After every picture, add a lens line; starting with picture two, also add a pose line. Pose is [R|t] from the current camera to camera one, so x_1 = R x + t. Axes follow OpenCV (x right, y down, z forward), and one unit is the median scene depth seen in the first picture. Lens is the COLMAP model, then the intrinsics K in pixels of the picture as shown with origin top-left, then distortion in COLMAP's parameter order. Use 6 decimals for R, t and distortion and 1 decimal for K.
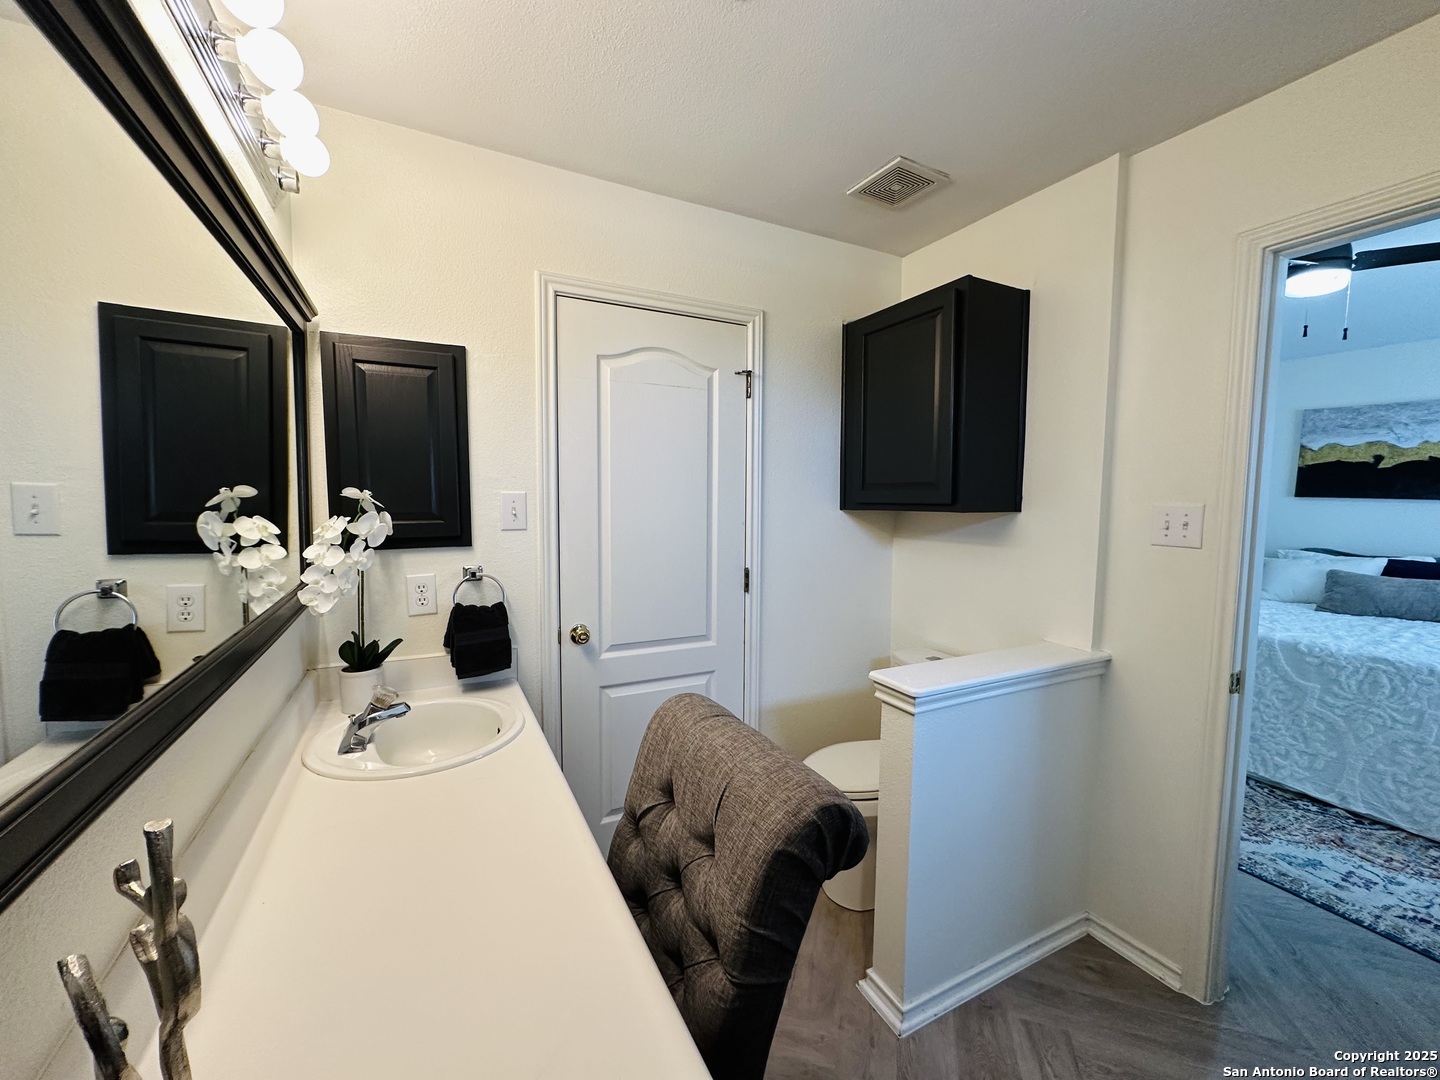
lens RADIAL K [[574.2, 0, 718.3], [0, 574.2, 537.9], [0, 0, 1]] dist [-0.002958, 0.000476]
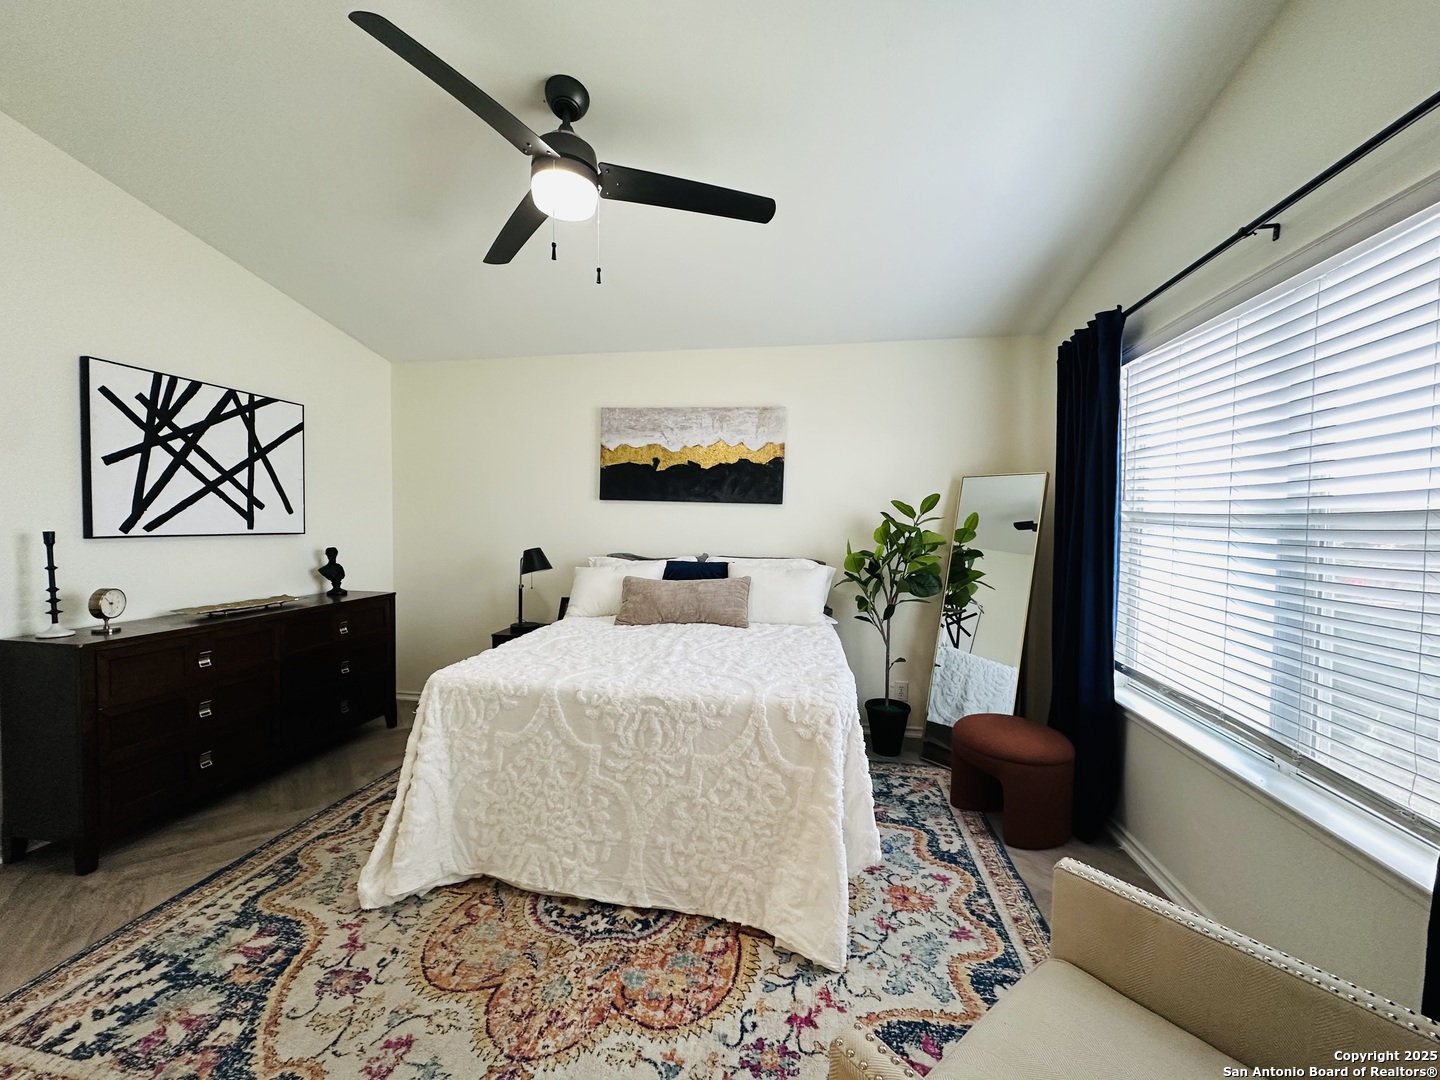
lens RADIAL K [[574.2, 0, 718.7], [0, 574.2, 538.5], [0, 0, 1]] dist [-0.002958, 0.000476]
pose [[0.604444, -0.037500, 0.795765, 0.561106], [0.059024, 0.998254, 0.002209, 0.001505], [-0.794458, 0.045634, 0.605602, 0.419151]]
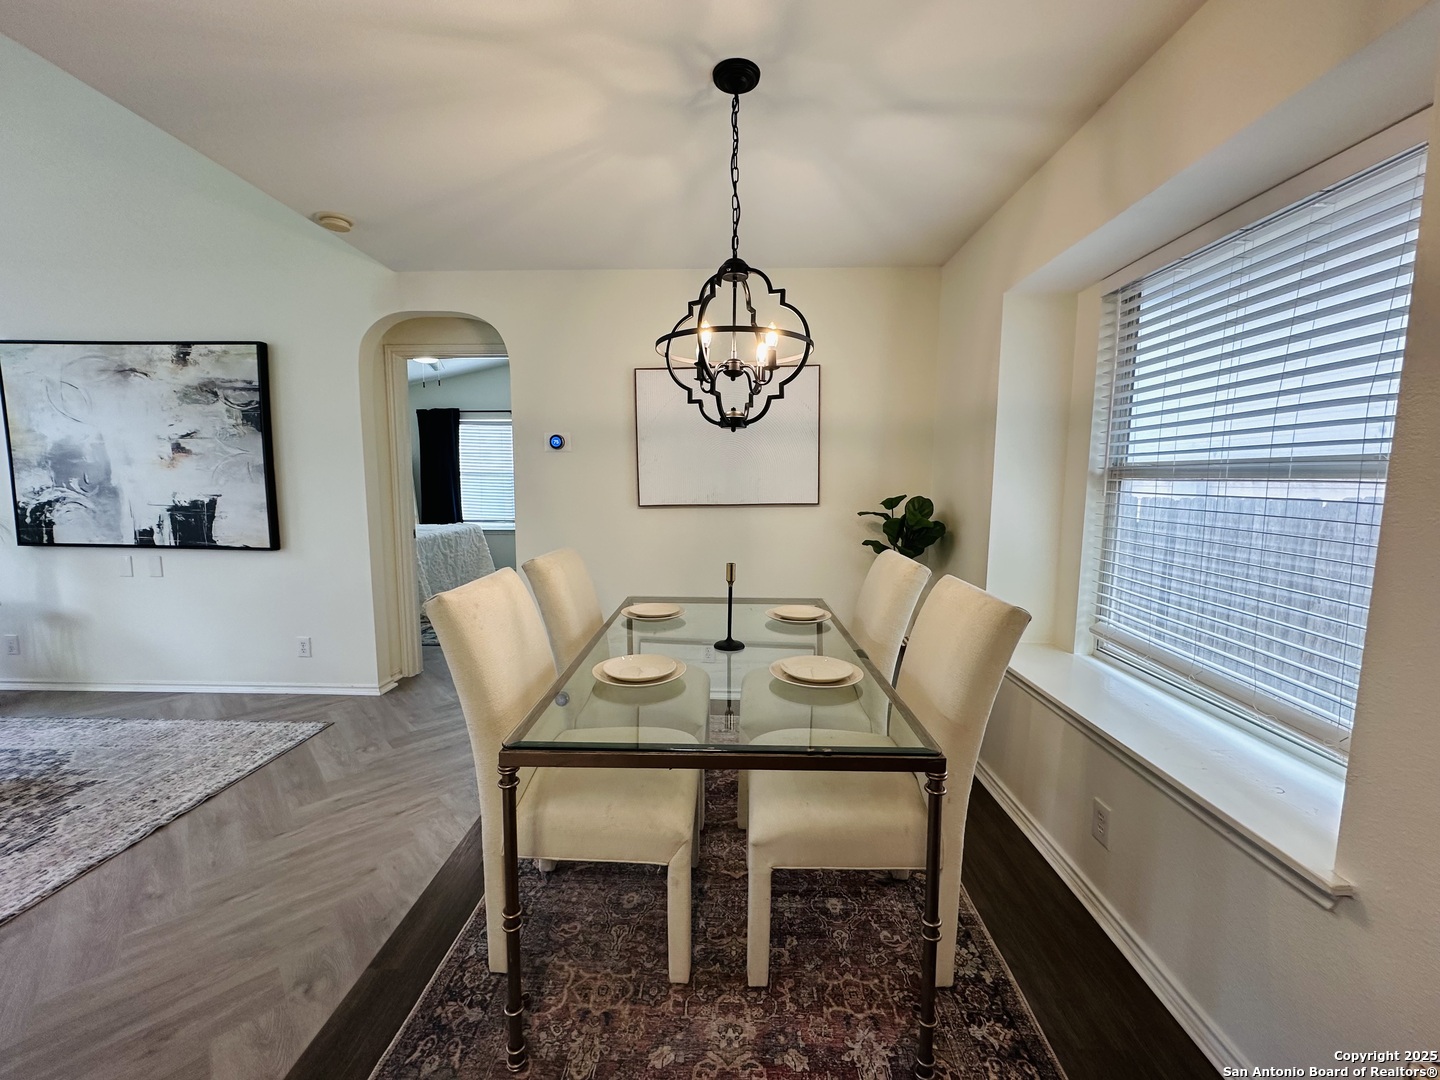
lens RADIAL K [[574.2, 0, 719.3], [0, 574.2, 539.2], [0, 0, 1]] dist [-0.002958, 0.000476]
pose [[-0.877337, -0.065516, 0.475382, -0.858809], [0.021107, 0.984409, 0.174622, -0.140143], [-0.479411, 0.163236, -0.862275, 2.338828]]
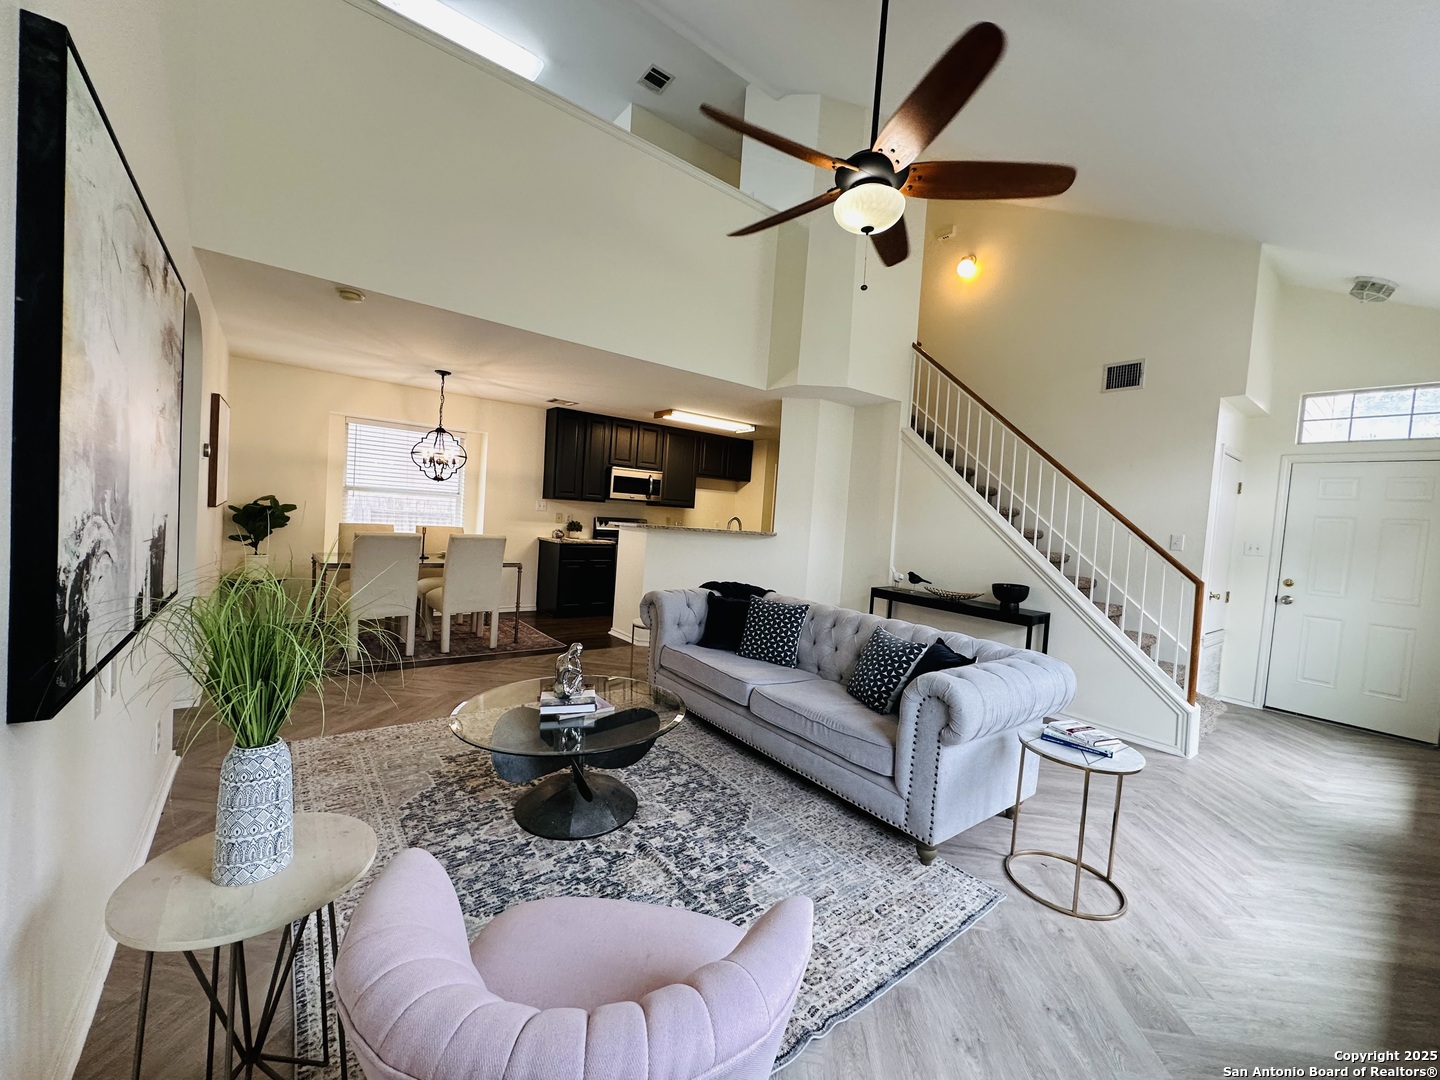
lens RADIAL K [[574.2, 0, 718.7], [0, 574.2, 542.3], [0, 0, 1]] dist [-0.002958, 0.000476]
pose [[0.188754, 0.050839, -0.980708, 1.475882], [-0.136177, 0.990366, 0.025130, -0.123118], [0.972537, 0.128807, 0.193859, 2.332595]]
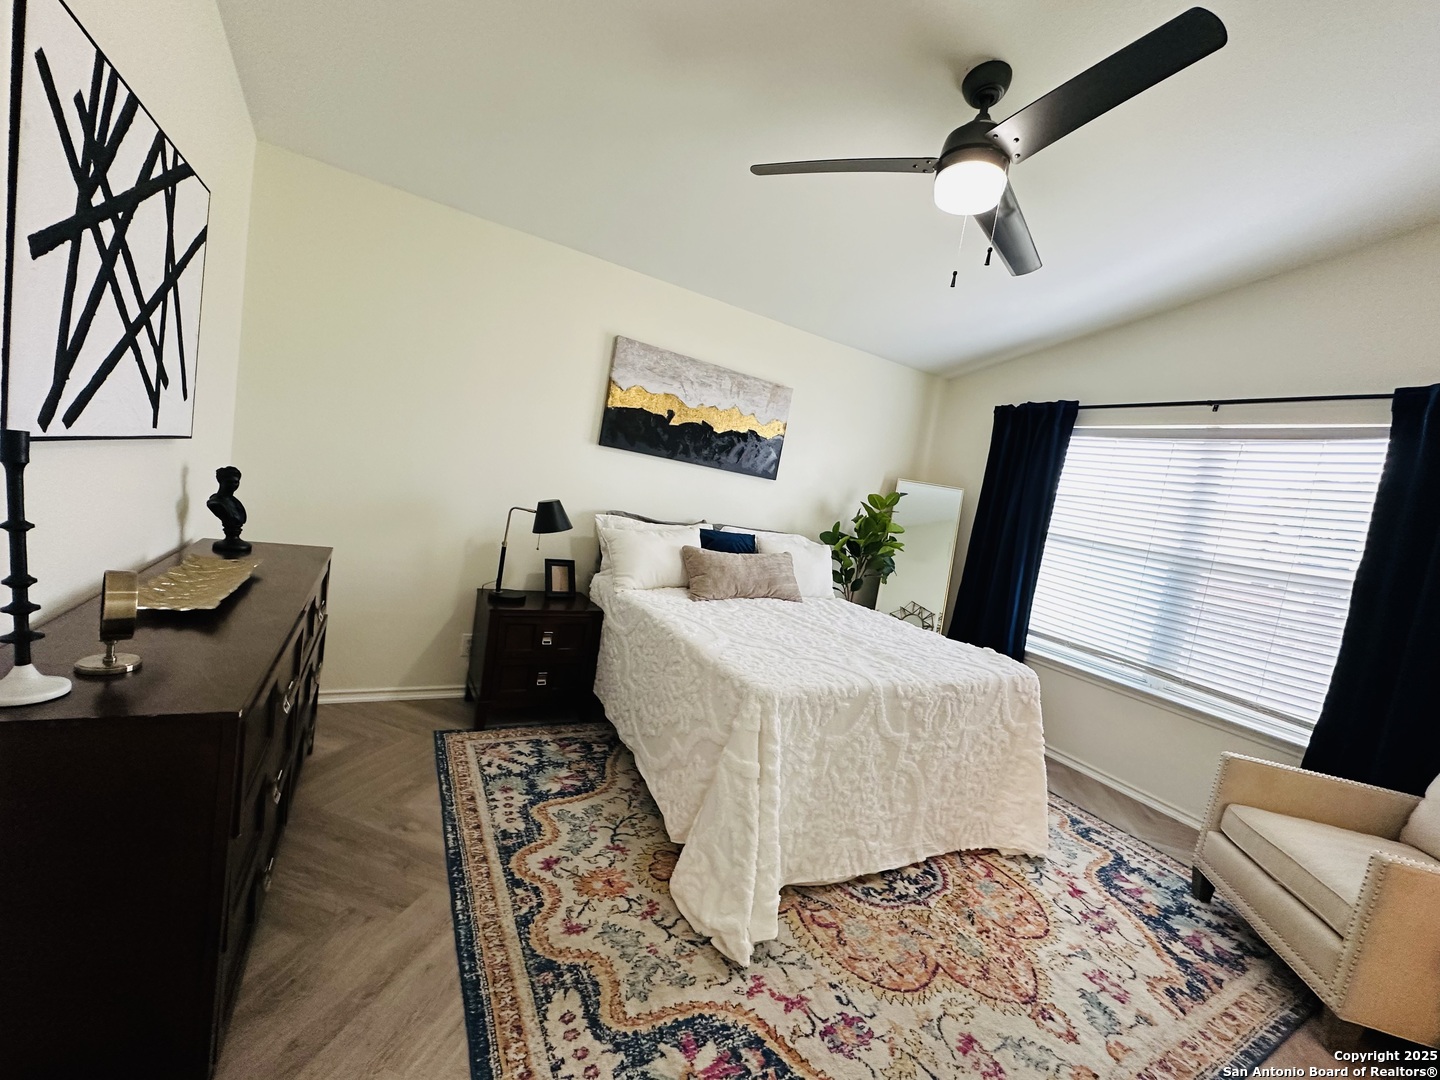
lens RADIAL K [[574.2, 0, 718.7], [0, 574.2, 538.6], [0, 0, 1]] dist [-0.002958, 0.000476]
pose [[-0.040797, -0.118381, 0.992130, 0.304714], [-0.086879, 0.989616, 0.114509, -0.073939], [-0.995383, -0.081524, -0.050658, 1.304454]]
